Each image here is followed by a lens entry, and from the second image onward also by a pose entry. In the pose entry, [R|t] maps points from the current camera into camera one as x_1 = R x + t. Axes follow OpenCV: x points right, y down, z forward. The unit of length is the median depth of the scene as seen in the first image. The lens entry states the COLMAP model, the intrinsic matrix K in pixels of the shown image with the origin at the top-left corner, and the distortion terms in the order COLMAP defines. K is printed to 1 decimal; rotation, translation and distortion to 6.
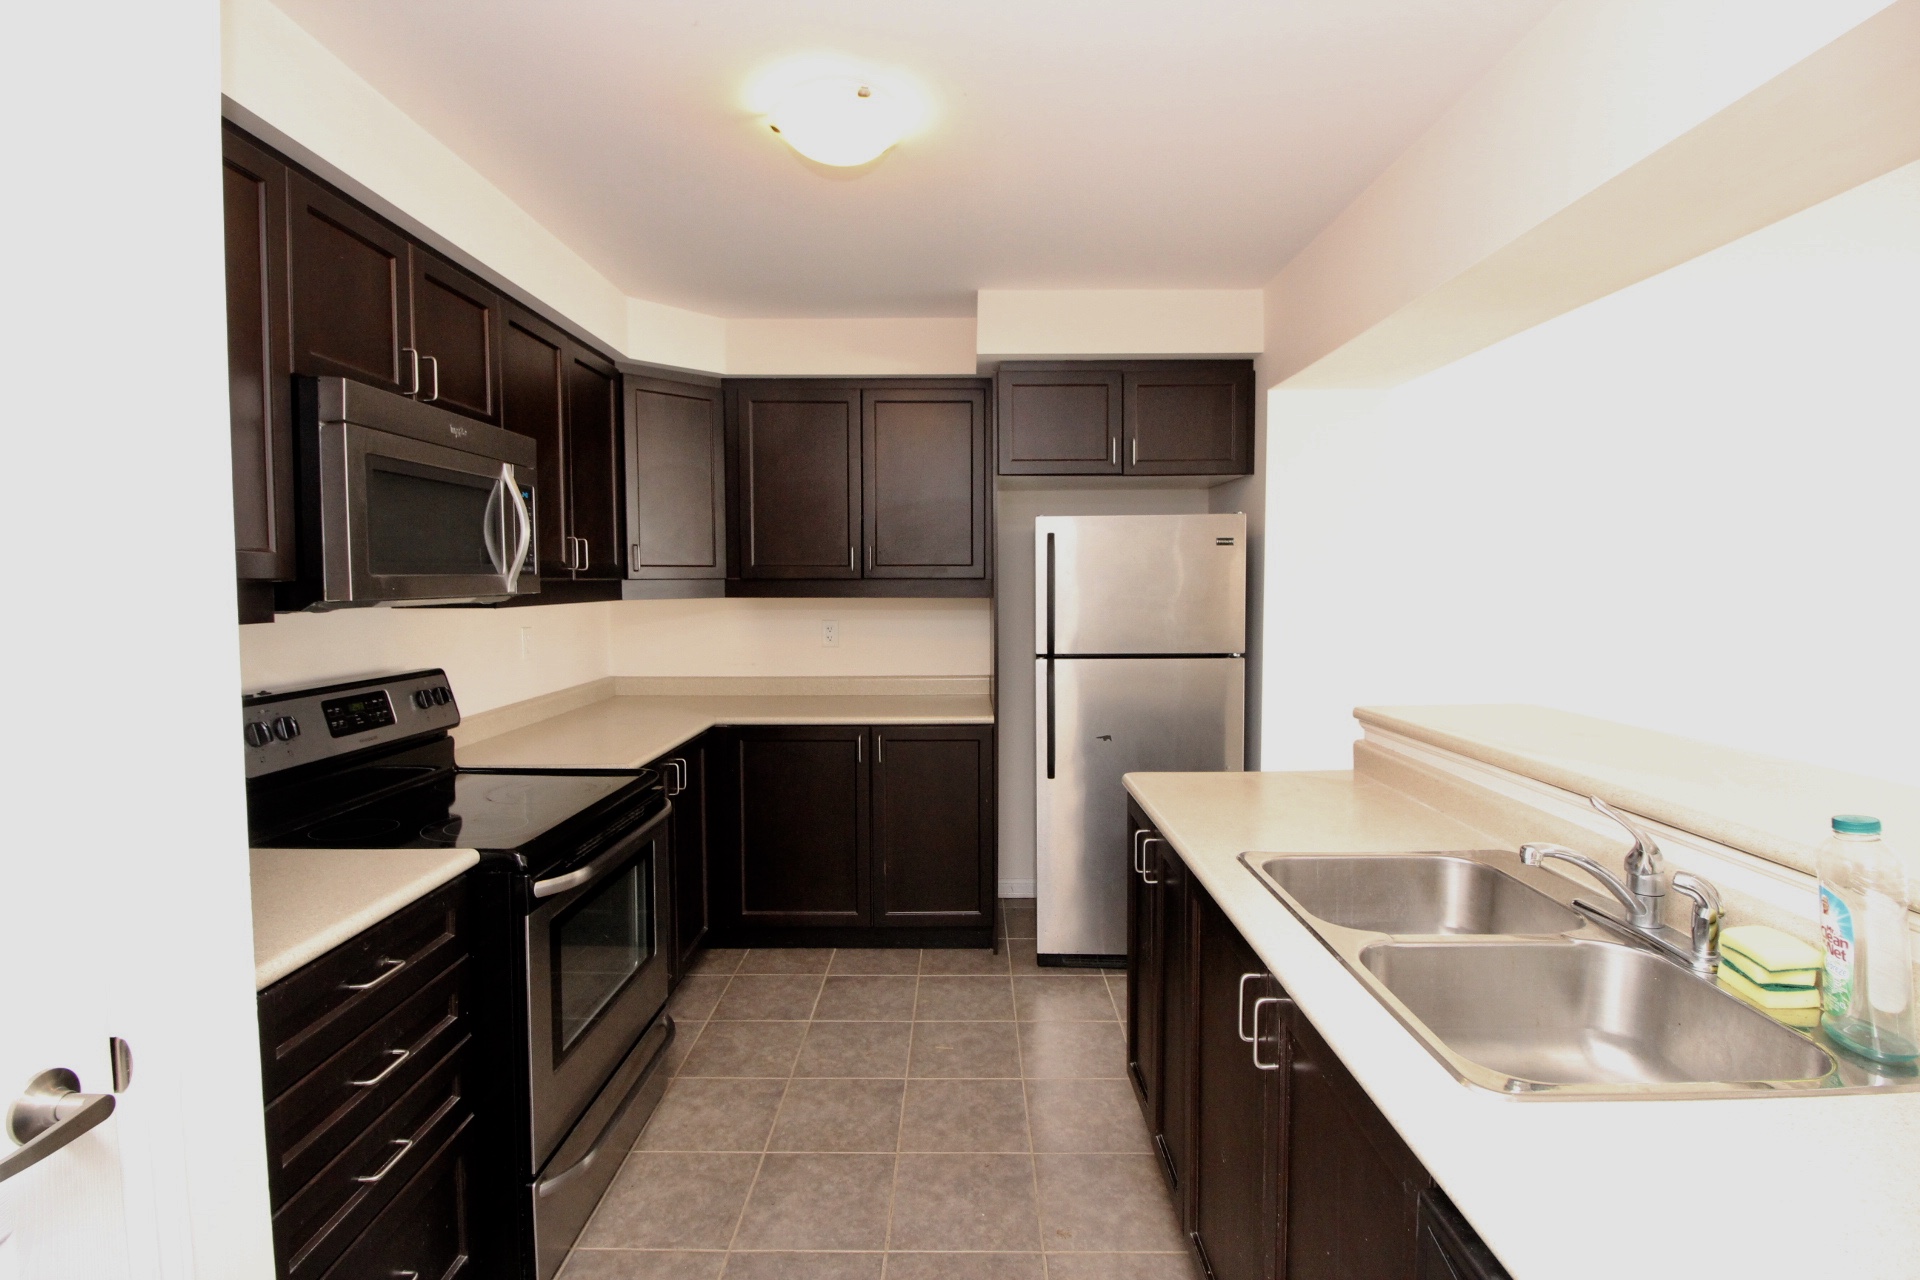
lens RADIAL K [[905.4, 0, 961.3], [0, 905.4, 609.5], [0, 0, 1]] dist [-0.000904, -0.000029]
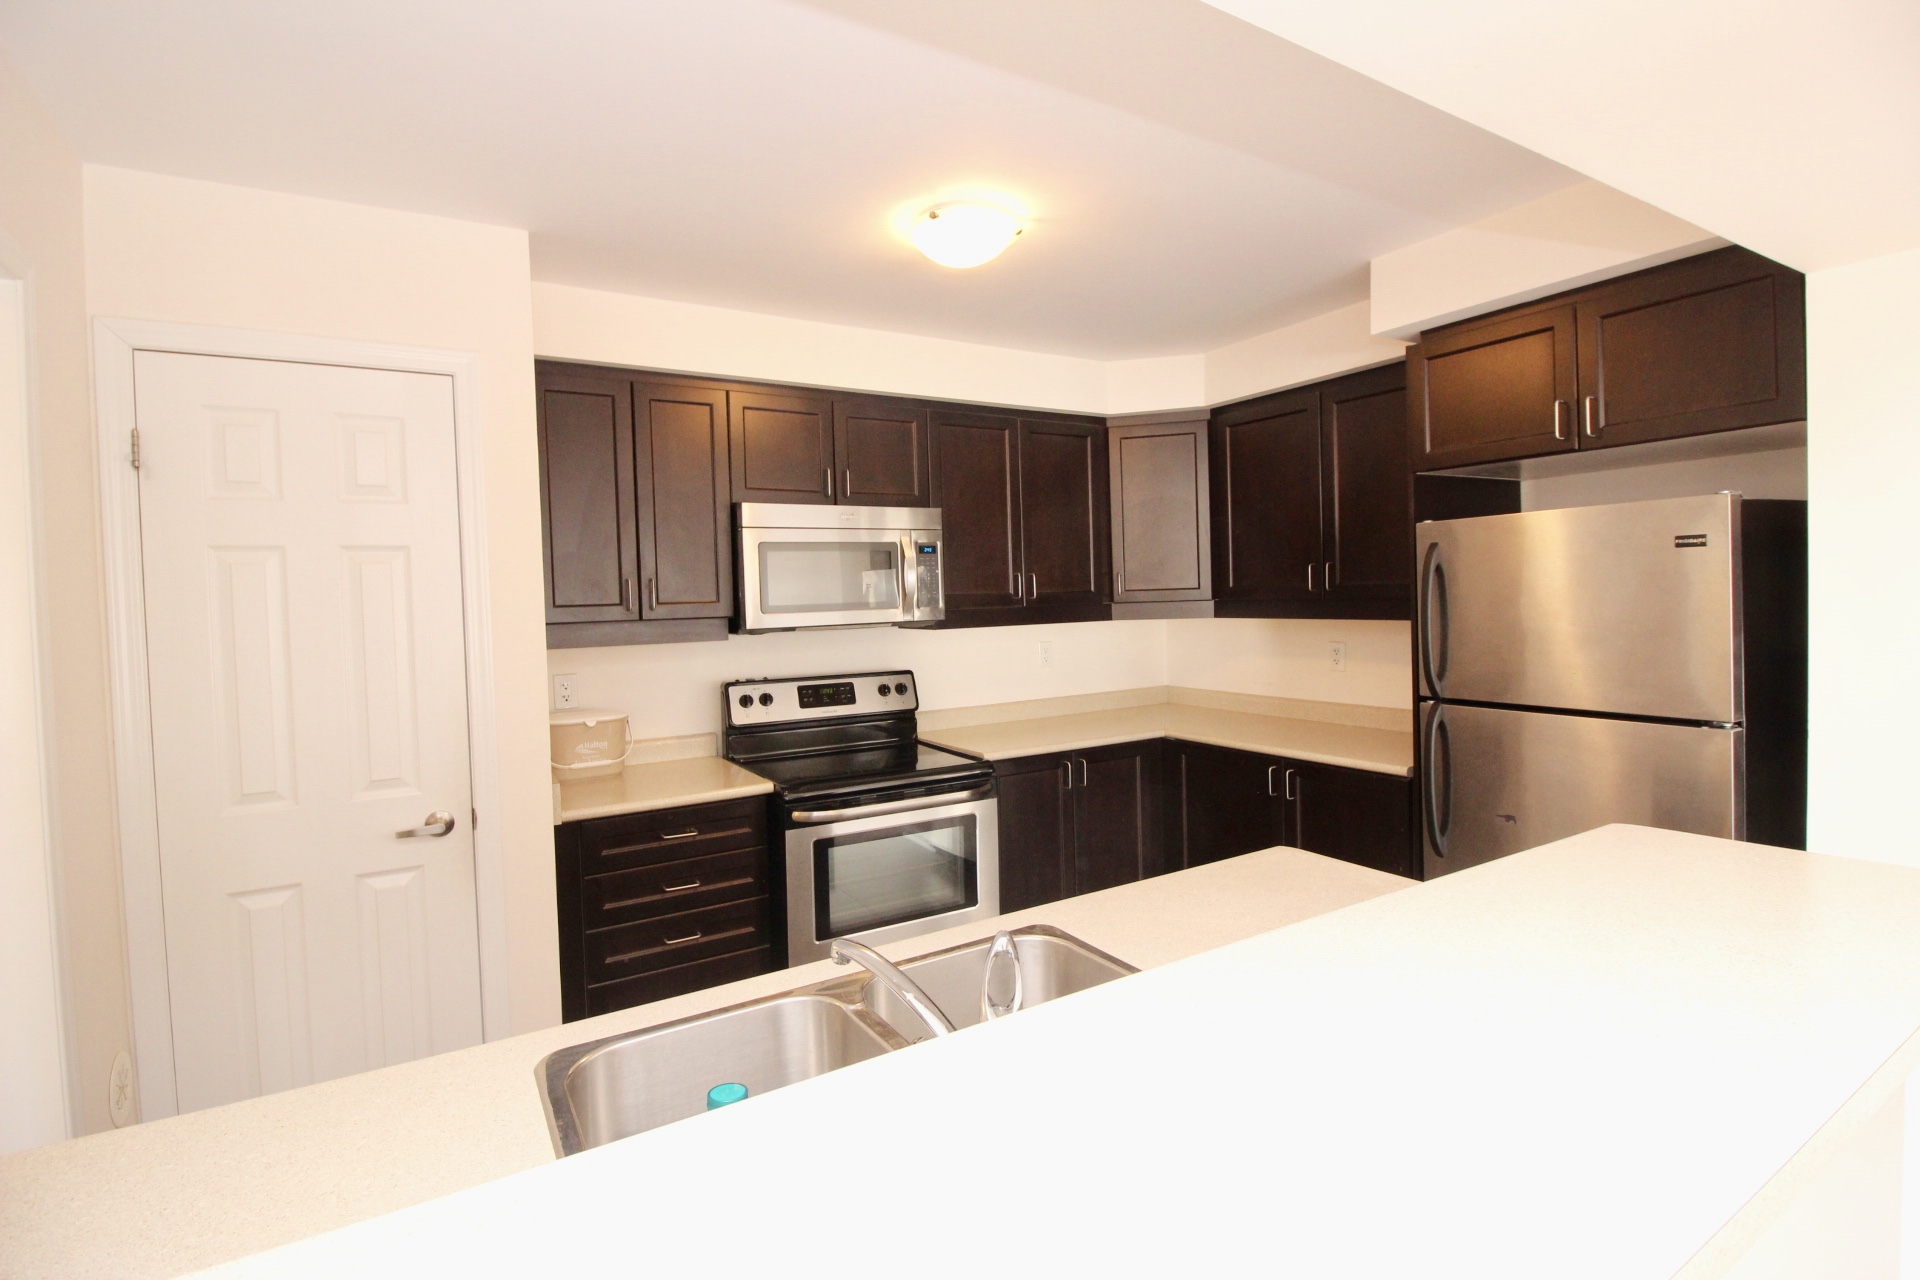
lens RADIAL K [[905.4, 0, 961.3], [0, 905.4, 609.5], [0, 0, 1]] dist [-0.000904, -0.000029]
pose [[0.527446, 0.000840, -0.849588, 0.654435], [-0.002747, 0.999996, -0.000717, -0.029624], [0.849584, 0.002712, 0.527447, 0.274882]]
